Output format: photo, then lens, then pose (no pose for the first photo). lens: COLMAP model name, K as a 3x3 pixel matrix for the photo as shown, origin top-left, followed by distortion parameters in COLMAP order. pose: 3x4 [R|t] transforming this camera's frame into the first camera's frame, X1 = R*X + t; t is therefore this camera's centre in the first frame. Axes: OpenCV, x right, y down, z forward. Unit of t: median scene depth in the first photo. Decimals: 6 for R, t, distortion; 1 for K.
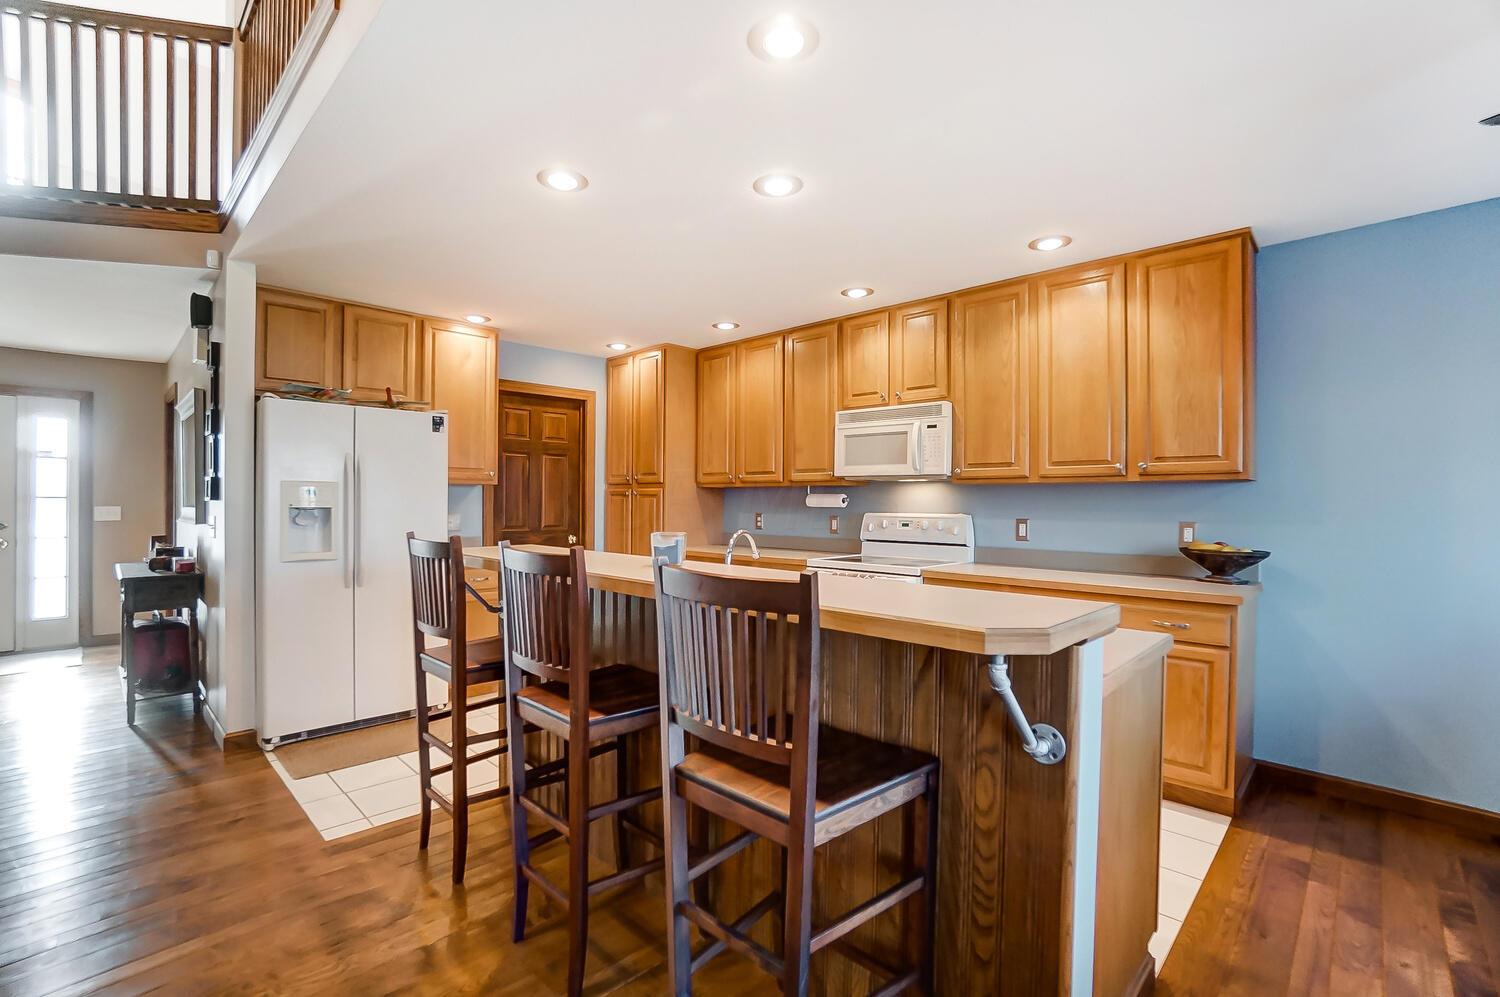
lens RADIAL K [[671.4, 0, 748.9], [0, 671.4, 504.5], [0, 0, 1]] dist [-0.010483, 0.001635]
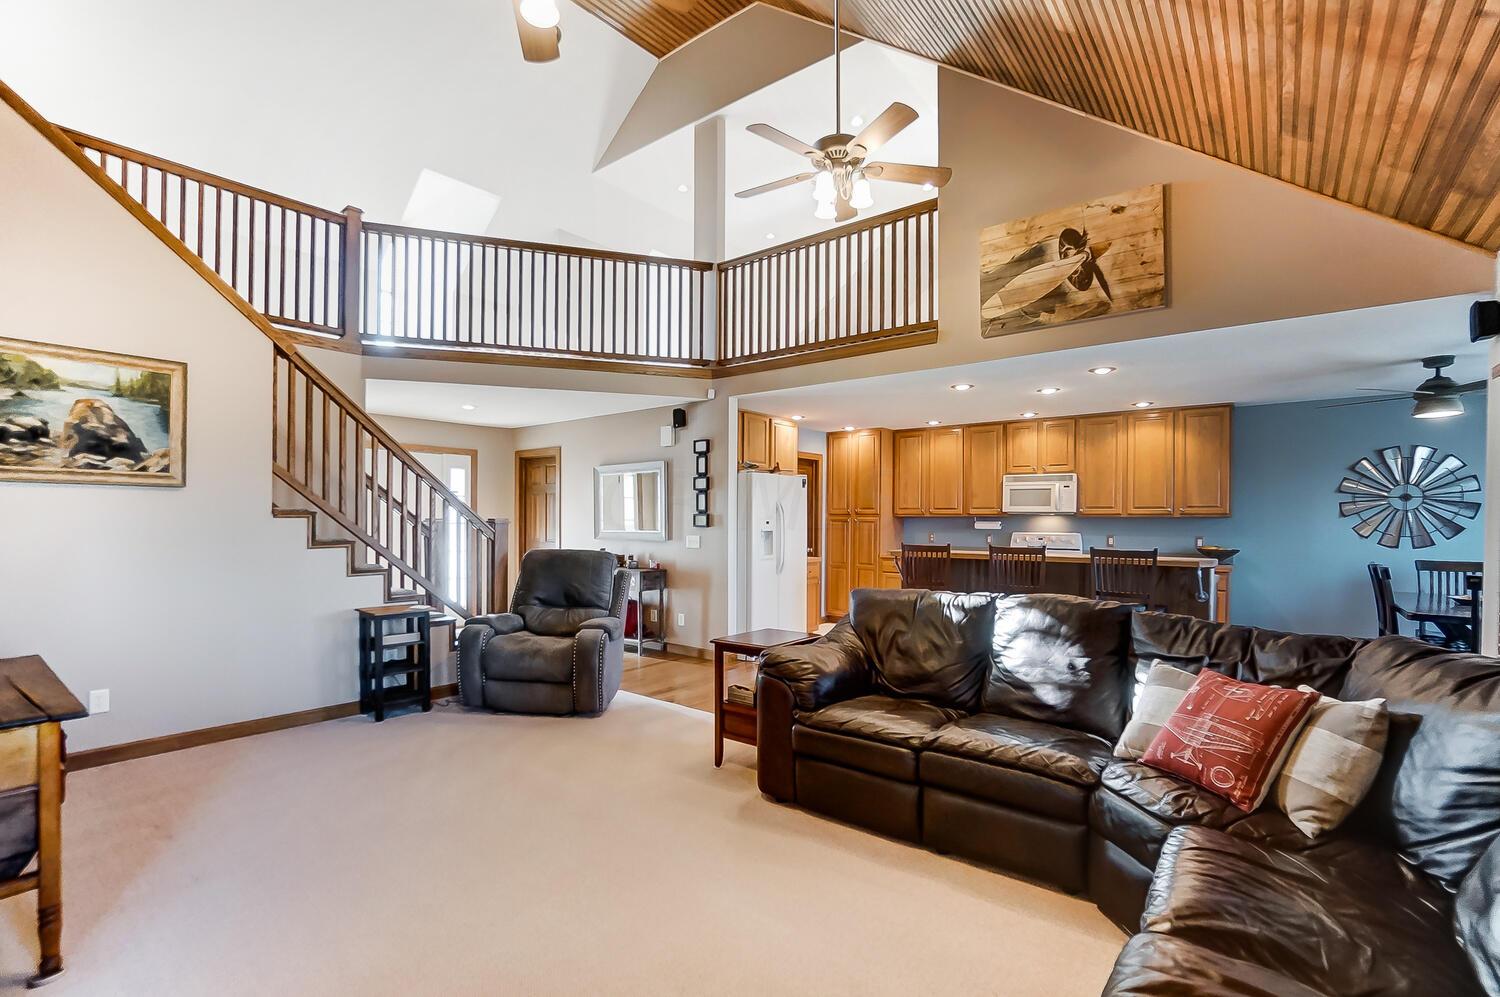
lens RADIAL K [[671.4, 0, 776.1], [0, 671.4, 525.4], [0, 0, 1]] dist [-0.010483, 0.001635]
pose [[0.992804, 0.001137, 0.119747, -0.676047], [-0.000987, 0.999999, -0.001304, -0.003546], [-0.119748, 0.001177, 0.992804, -0.679835]]
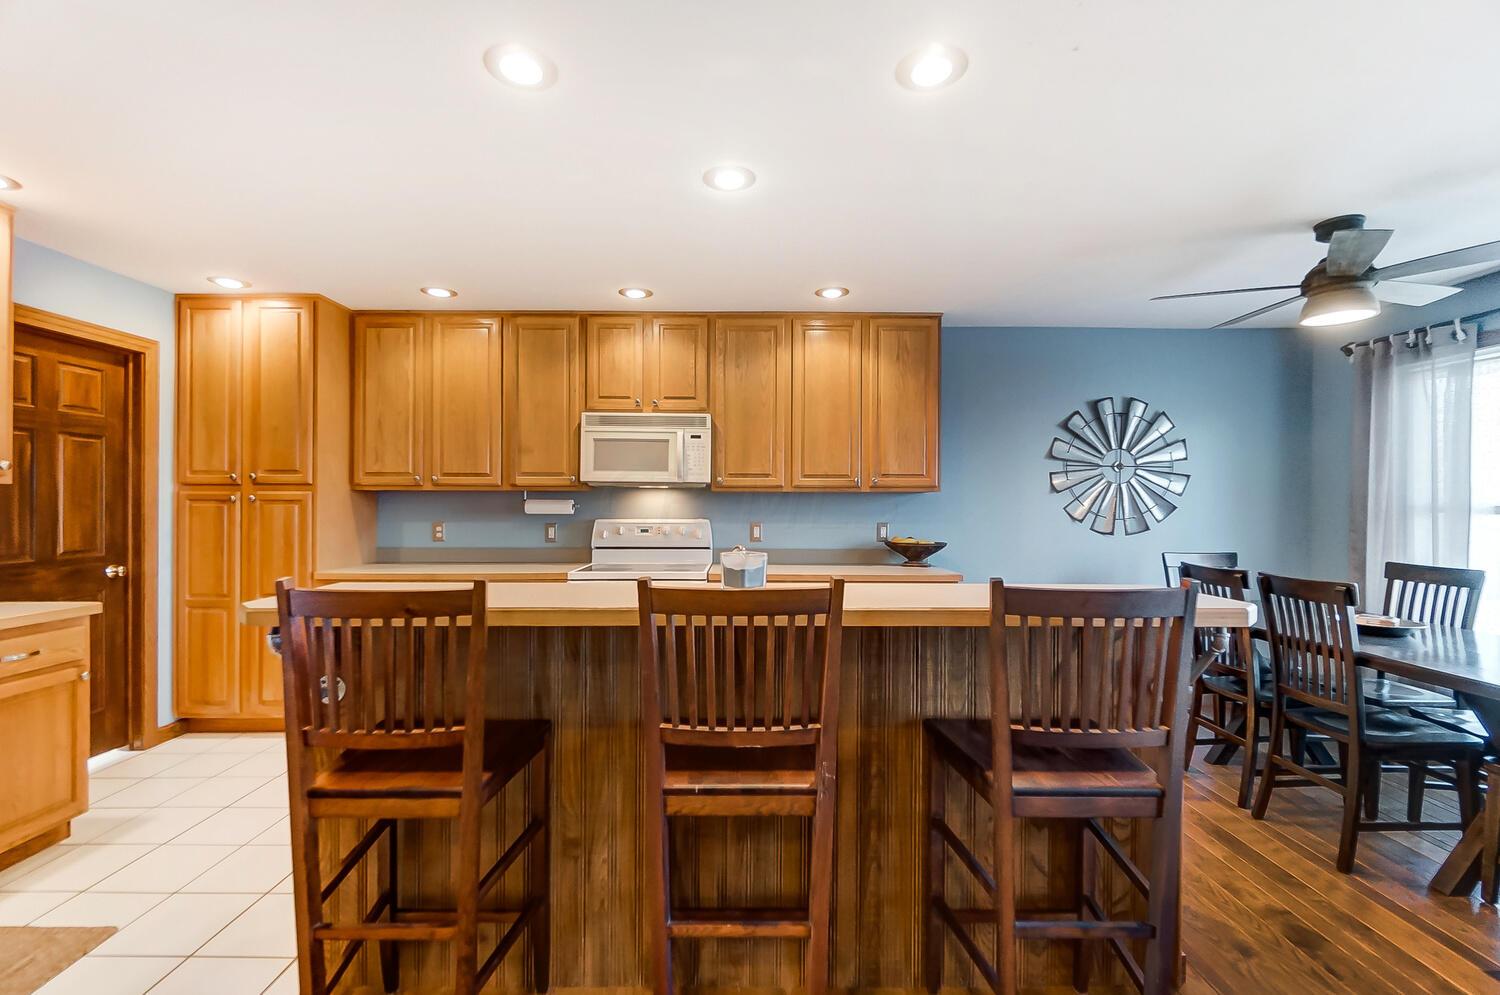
lens RADIAL K [[671.4, 0, 764.6], [0, 671.4, 501.3], [0, 0, 1]] dist [-0.010483, 0.001635]
pose [[0.717286, -0.003914, 0.696768, -0.336253], [0.004322, 0.999990, 0.001167, -0.014513], [-0.696766, 0.002174, 0.717296, 0.157933]]
